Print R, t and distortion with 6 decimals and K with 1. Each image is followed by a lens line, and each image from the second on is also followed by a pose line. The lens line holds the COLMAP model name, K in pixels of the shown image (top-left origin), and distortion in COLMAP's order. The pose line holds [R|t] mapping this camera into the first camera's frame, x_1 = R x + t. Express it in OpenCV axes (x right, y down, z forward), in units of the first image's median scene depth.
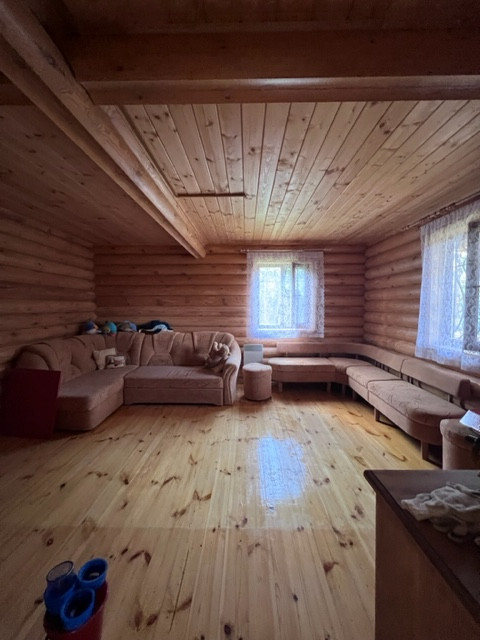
lens RADIAL K [[256.9, 0, 240.0], [0, 256.9, 320.0], [0, 0, 1]] dist [-0.002275, -0.000103]
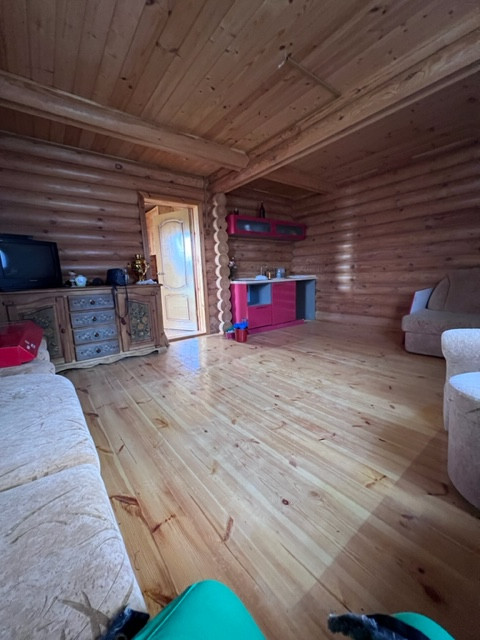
lens RADIAL K [[258.6, 0, 241.0], [0, 258.6, 319.4], [0, 0, 1]] dist [-0.000552, 0.000497]
pose [[-0.778244, 0.132315, -0.613864, 0.566989], [0.004553, 0.978713, 0.205185, 0.081789], [0.627946, 0.156889, -0.762280, 1.338784]]
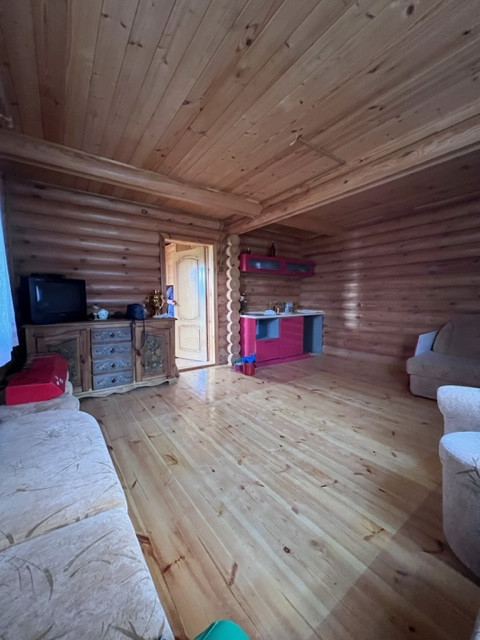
lens RADIAL K [[258.6, 0, 241.0], [0, 258.6, 319.4], [0, 0, 1]] dist [-0.000552, 0.000497]
pose [[-0.799993, 0.045699, -0.598266, 0.601150], [-0.029101, 0.992967, 0.114762, 0.020805], [0.599303, 0.109219, -0.793037, 1.370330]]
